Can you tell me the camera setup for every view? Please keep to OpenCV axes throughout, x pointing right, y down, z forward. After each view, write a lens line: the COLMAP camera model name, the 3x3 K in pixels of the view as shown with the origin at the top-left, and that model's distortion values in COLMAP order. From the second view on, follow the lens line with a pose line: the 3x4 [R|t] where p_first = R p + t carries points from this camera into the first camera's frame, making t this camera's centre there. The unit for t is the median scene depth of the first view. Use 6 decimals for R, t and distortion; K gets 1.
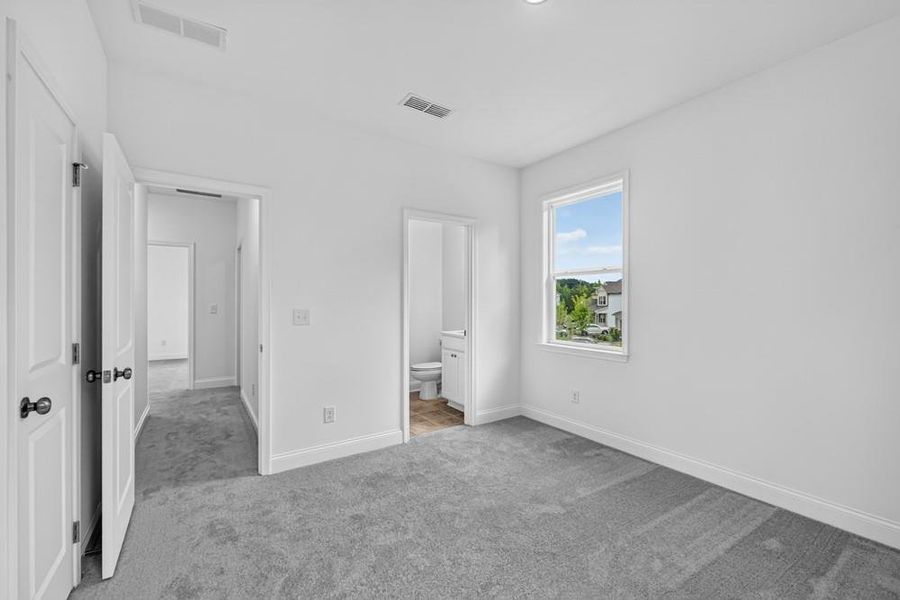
lens RADIAL K [[383.7, 0, 449.0], [0, 383.7, 304.1], [0, 0, 1]] dist [0.001898, -0.000410]
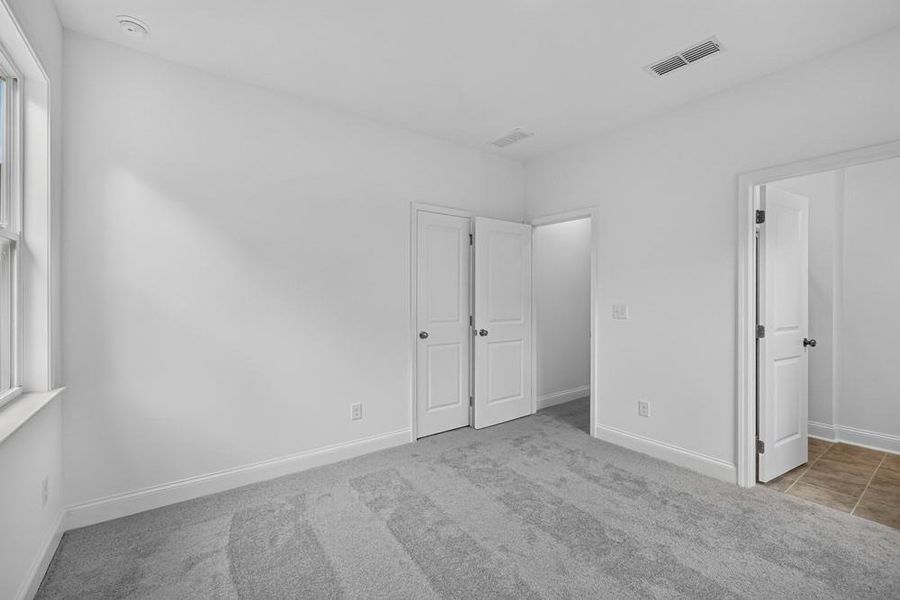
lens RADIAL K [[383.7, 0, 453.5], [0, 383.7, 303.1], [0, 0, 1]] dist [0.001898, -0.000410]
pose [[0.042604, 0.015941, -0.998965, 0.796961], [-0.013483, 0.999791, 0.015379, -0.002578], [0.999001, 0.012813, 0.042810, 0.521943]]
